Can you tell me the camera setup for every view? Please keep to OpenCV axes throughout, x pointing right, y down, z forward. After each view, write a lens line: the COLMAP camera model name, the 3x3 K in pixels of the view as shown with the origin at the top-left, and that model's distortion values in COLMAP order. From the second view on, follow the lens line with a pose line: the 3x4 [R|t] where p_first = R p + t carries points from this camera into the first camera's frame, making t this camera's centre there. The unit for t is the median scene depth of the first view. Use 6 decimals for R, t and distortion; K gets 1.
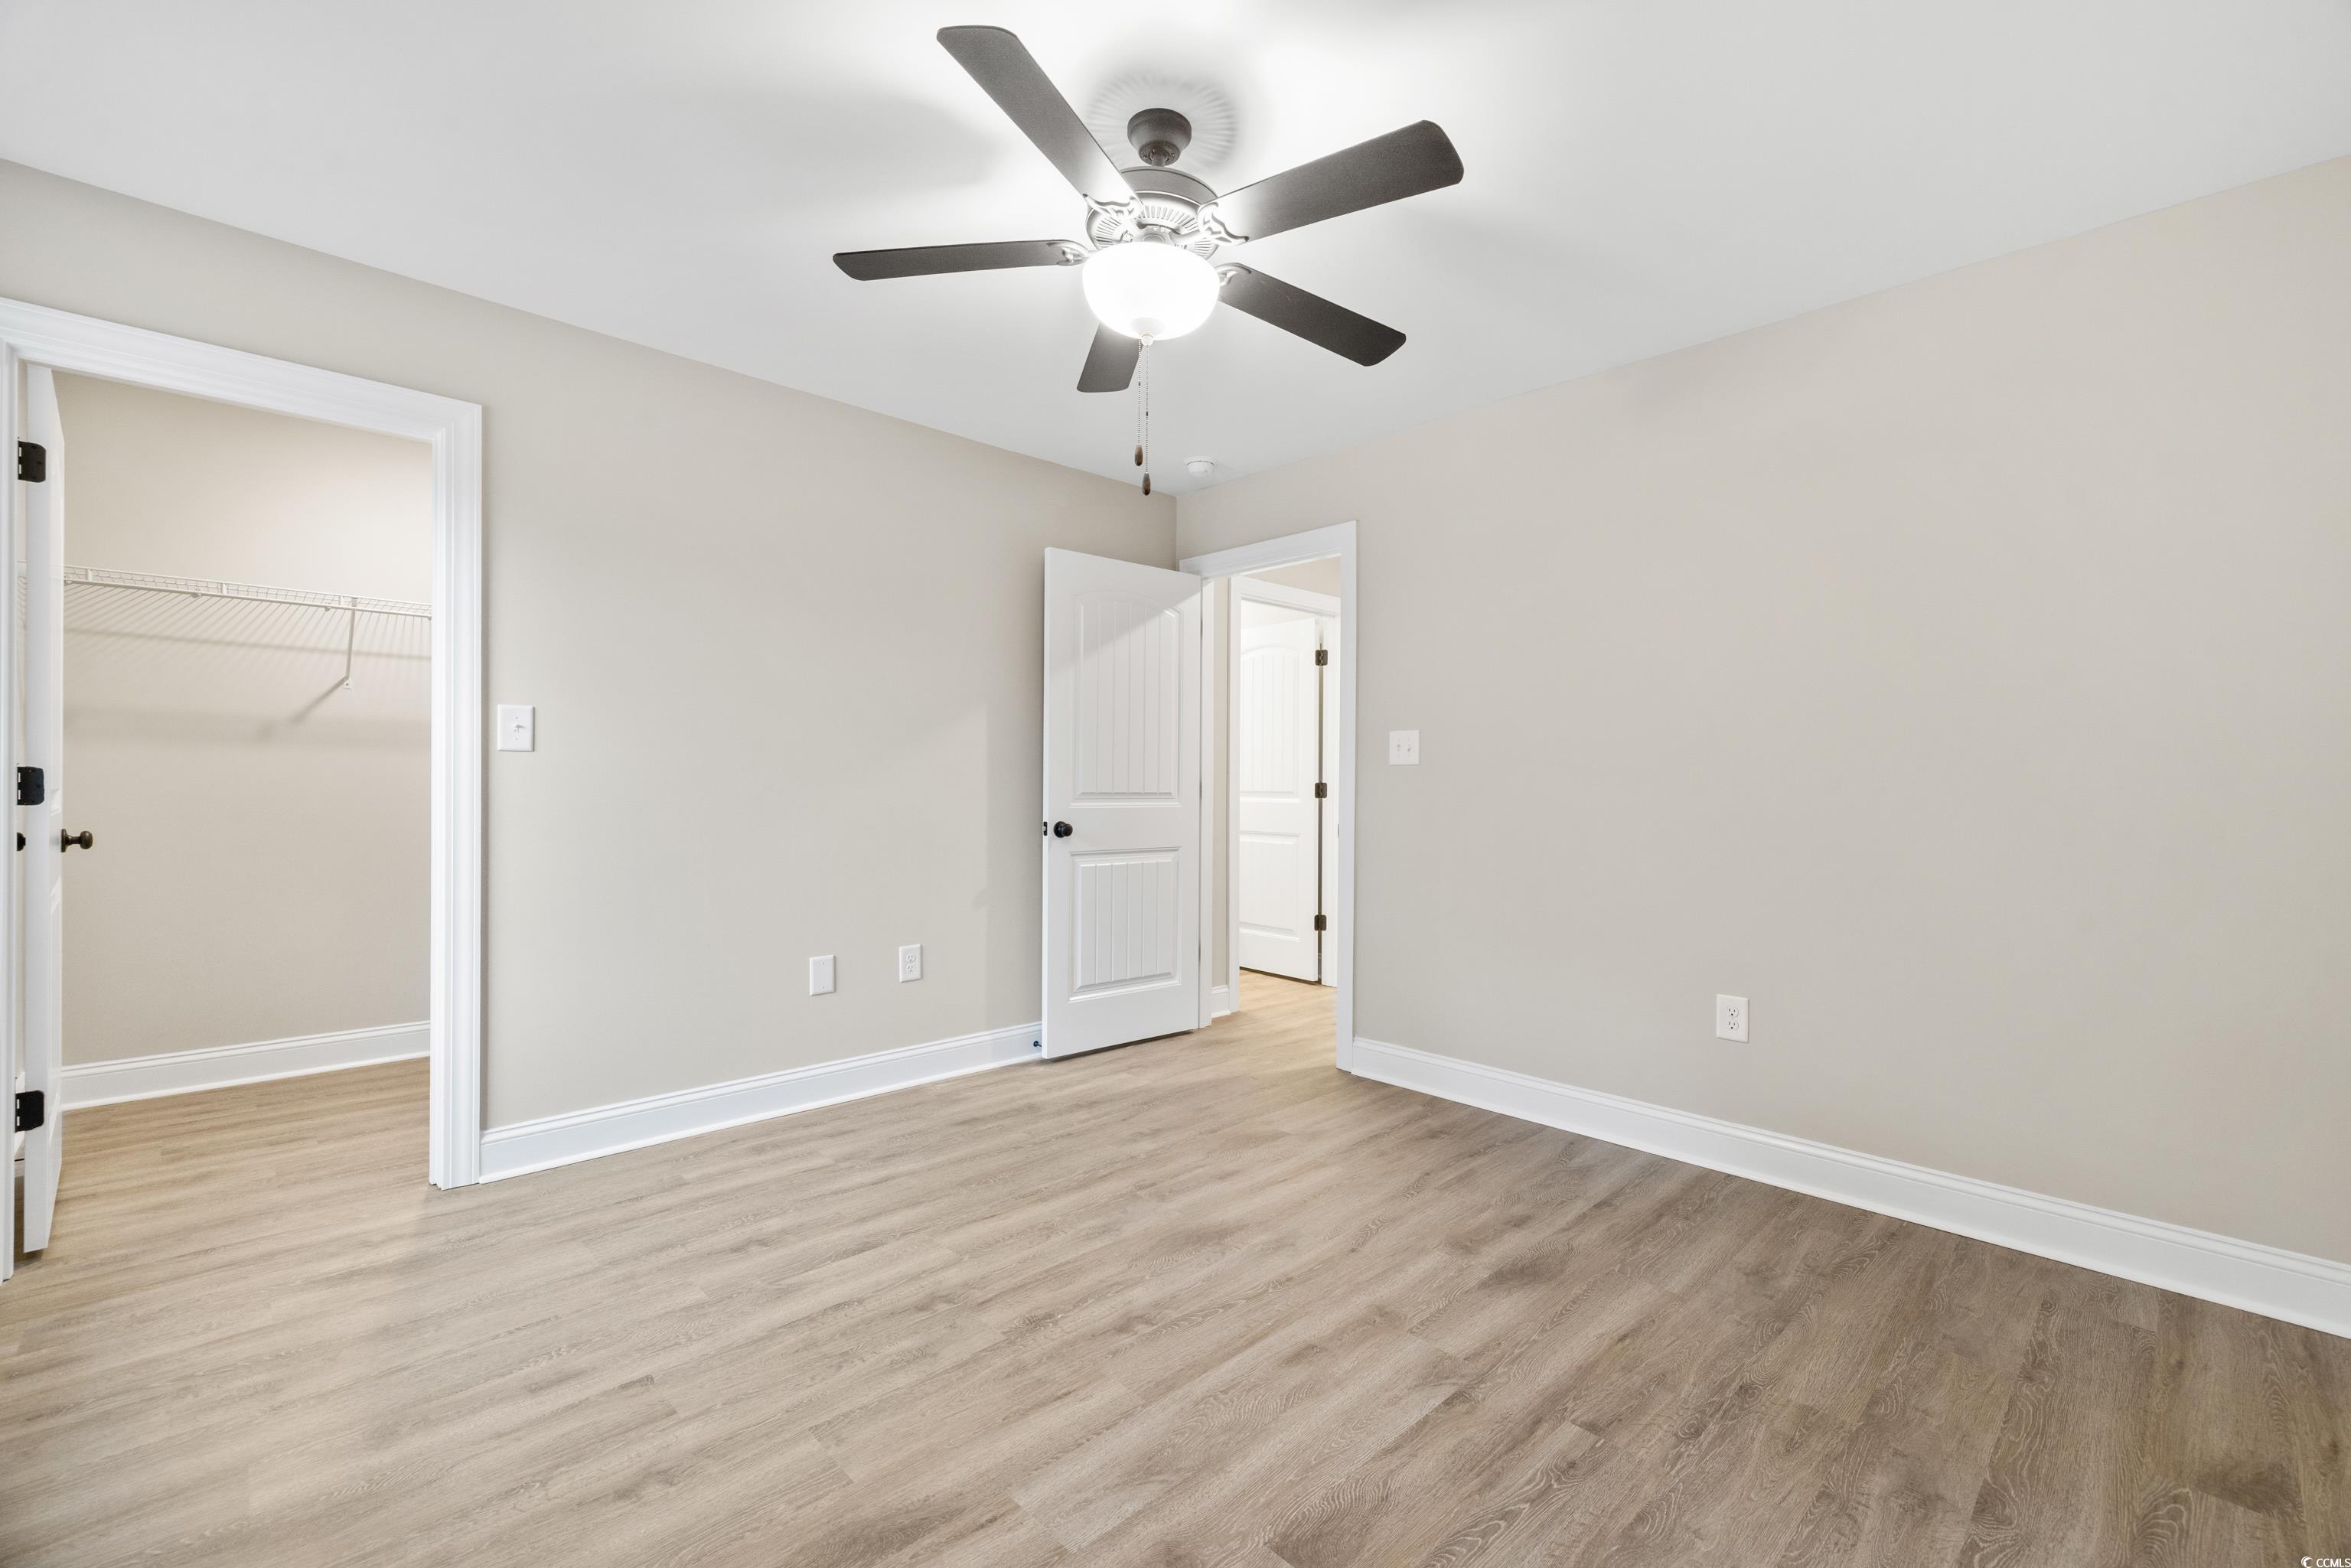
lens RADIAL K [[995.6, 0, 1175.5], [0, 995.6, 784.0], [0, 0, 1]] dist [-0.000279, -0.000075]
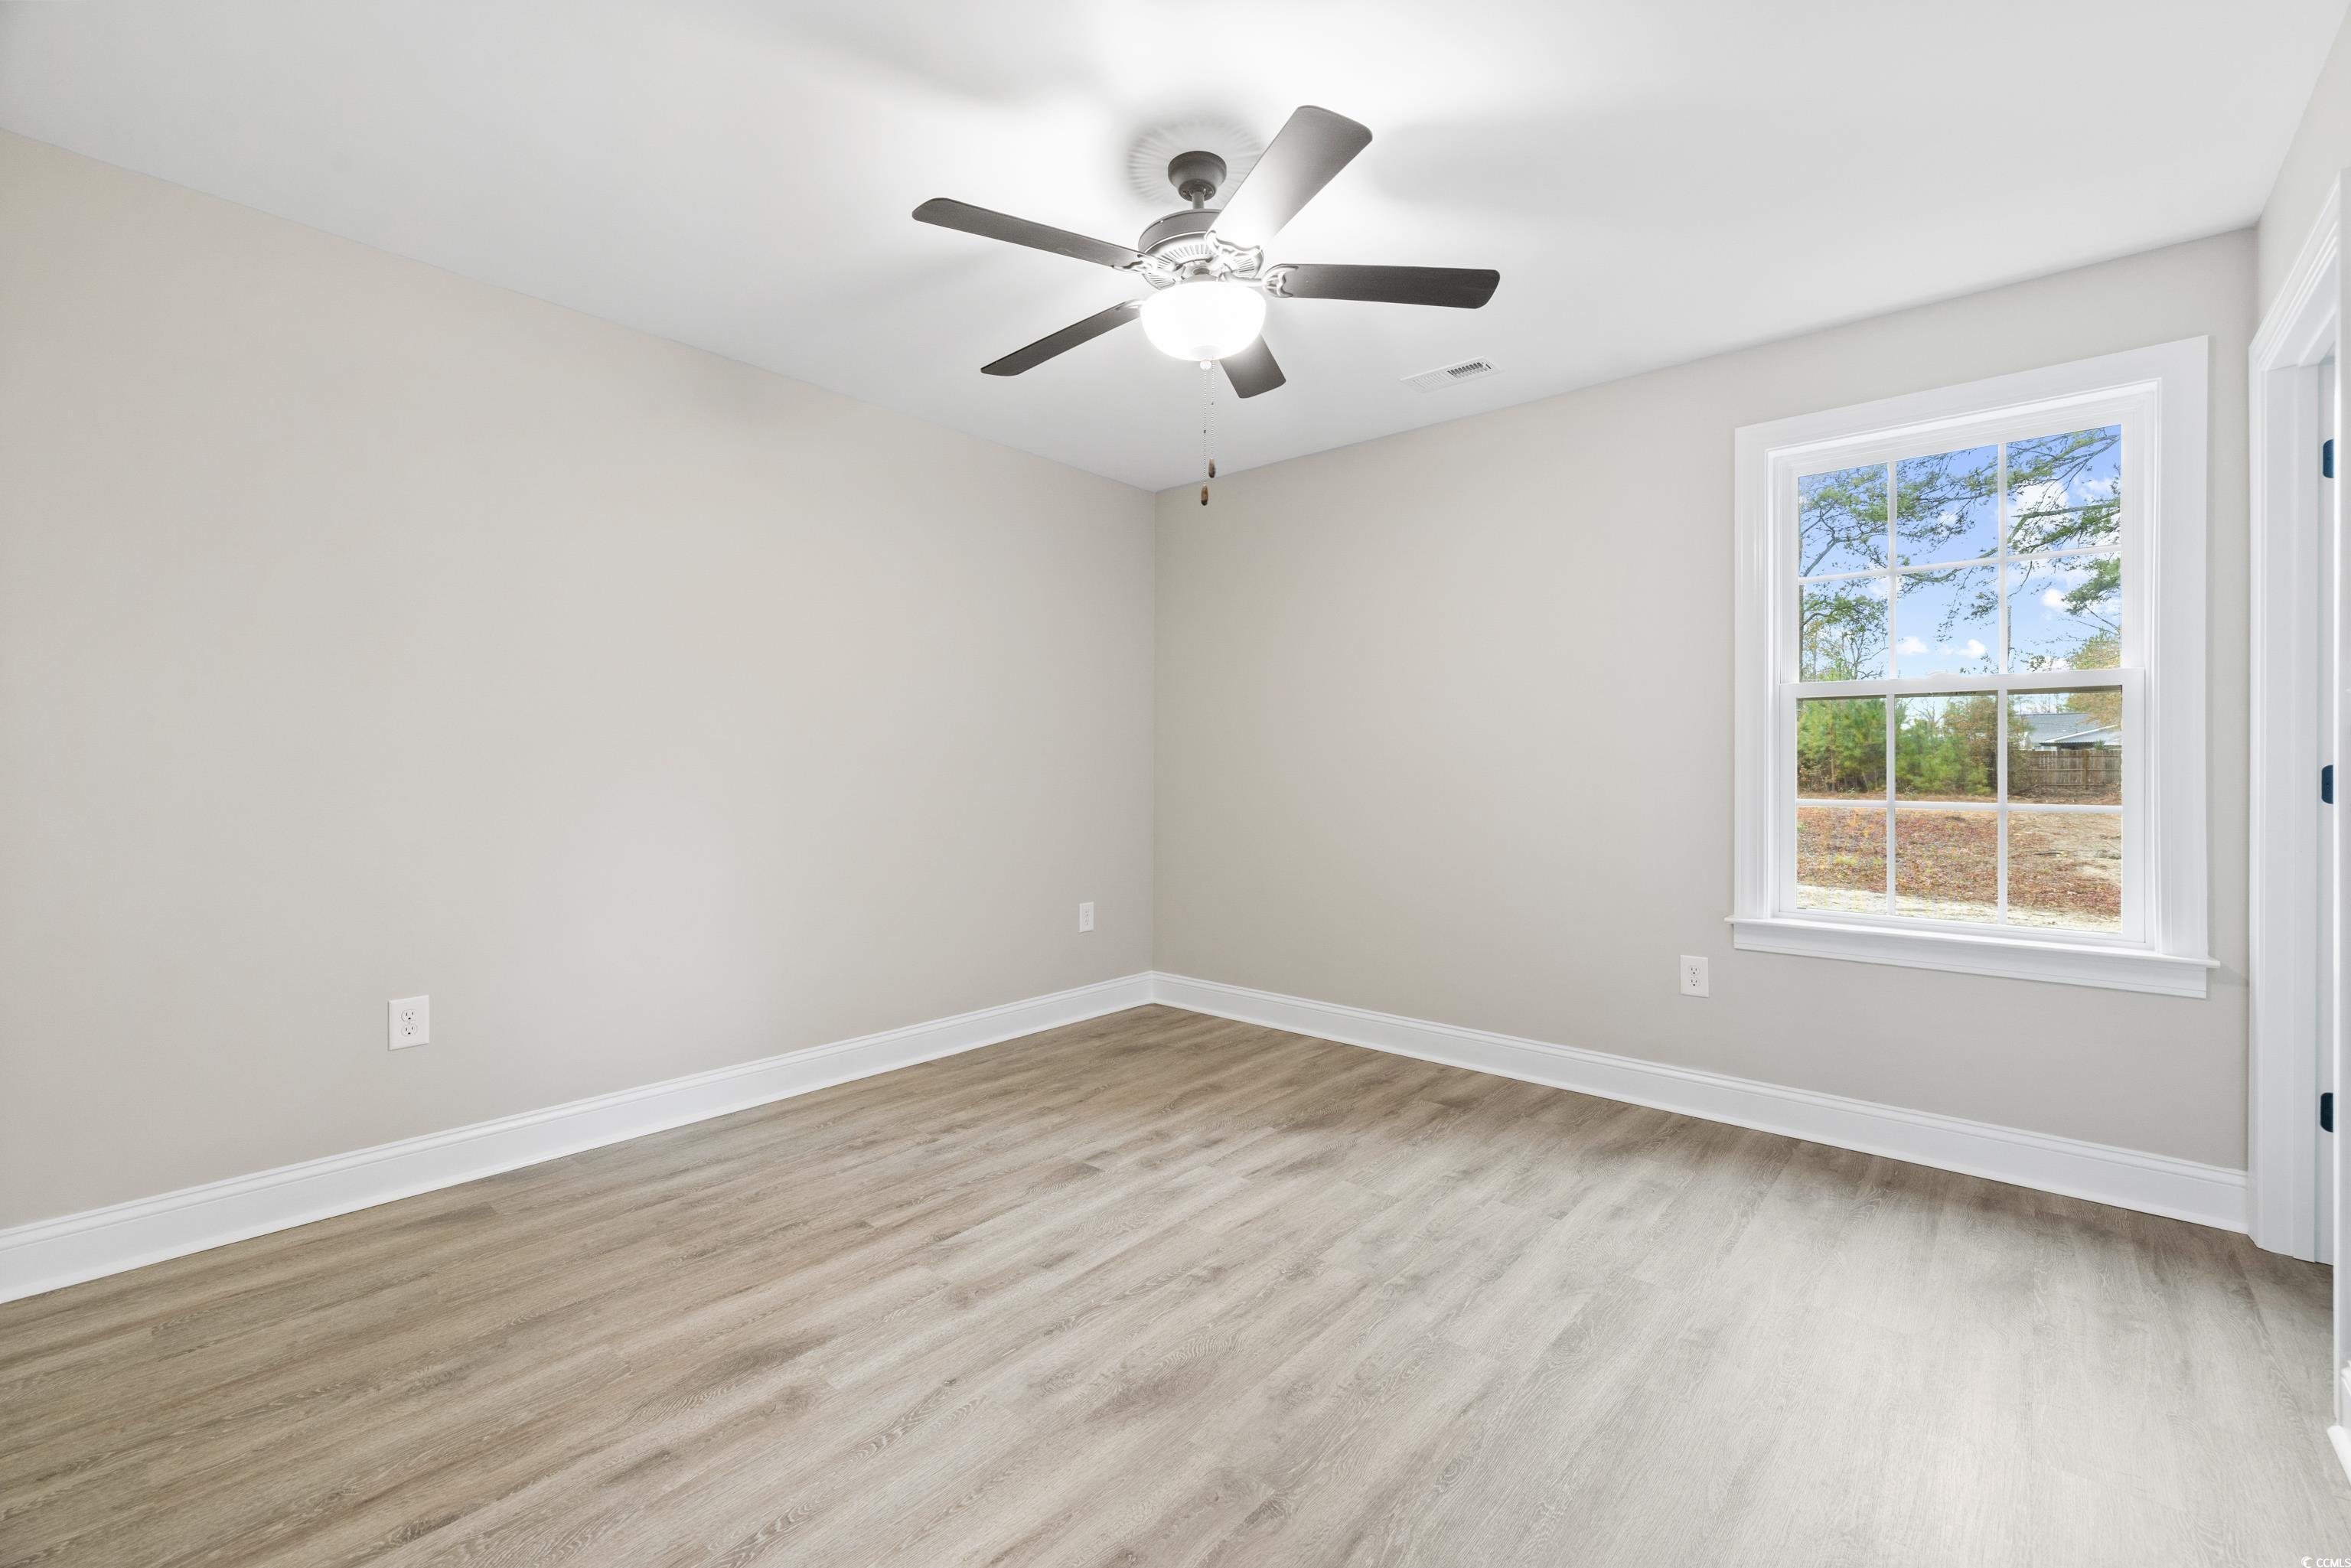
lens RADIAL K [[995.6, 0, 1175.5], [0, 995.6, 784.0], [0, 0, 1]] dist [-0.000279, -0.000075]
pose [[-0.995866, -0.011398, -0.090112, 0.097083], [-0.012945, 0.999778, 0.016601, -0.000552], [0.089903, 0.017699, -0.995793, 2.071692]]
